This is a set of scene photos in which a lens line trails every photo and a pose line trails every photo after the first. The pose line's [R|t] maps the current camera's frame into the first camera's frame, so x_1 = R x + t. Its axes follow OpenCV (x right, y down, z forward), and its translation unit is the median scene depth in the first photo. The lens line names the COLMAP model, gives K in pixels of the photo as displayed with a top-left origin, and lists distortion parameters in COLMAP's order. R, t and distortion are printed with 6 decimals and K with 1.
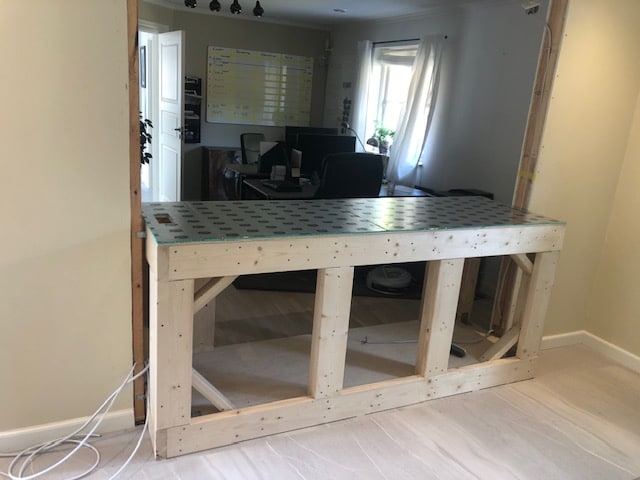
lens RADIAL K [[524.0, 0, 319.9], [0, 524.0, 238.0], [0, 0, 1]] dist [0.032590, -0.028304]
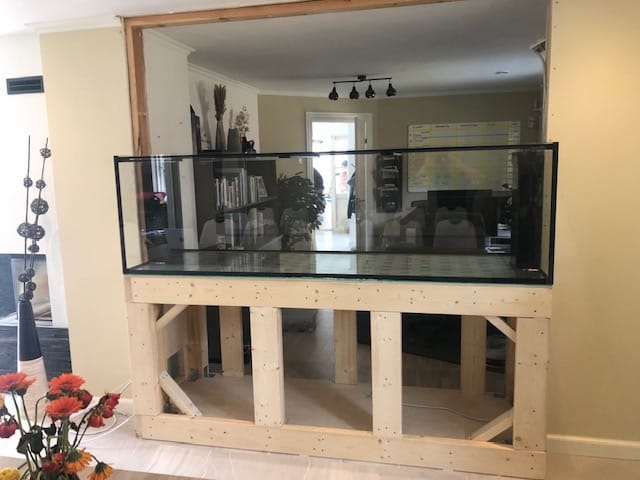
lens RADIAL K [[524.0, 0, 319.2], [0, 524.0, 238.4], [0, 0, 1]] dist [0.032590, -0.028304]
pose [[0.787321, -0.007769, -0.616494, 0.685592], [-0.078615, 0.990494, -0.112881, 0.021661], [0.611511, 0.137340, 0.779226, 0.122783]]
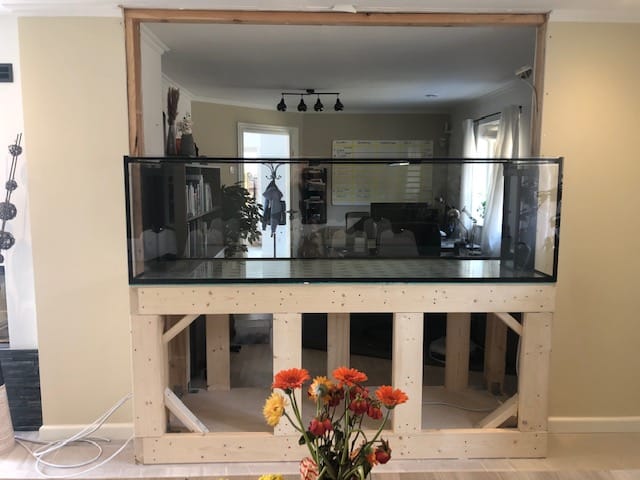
lens RADIAL K [[524.0, 0, 321.7], [0, 524.0, 240.5], [0, 0, 1]] dist [0.032590, -0.028304]
pose [[0.918645, -0.026296, -0.394207, 0.454021], [-0.037300, 0.987553, -0.152798, 0.057059], [0.393319, 0.155072, 0.906230, -0.026338]]
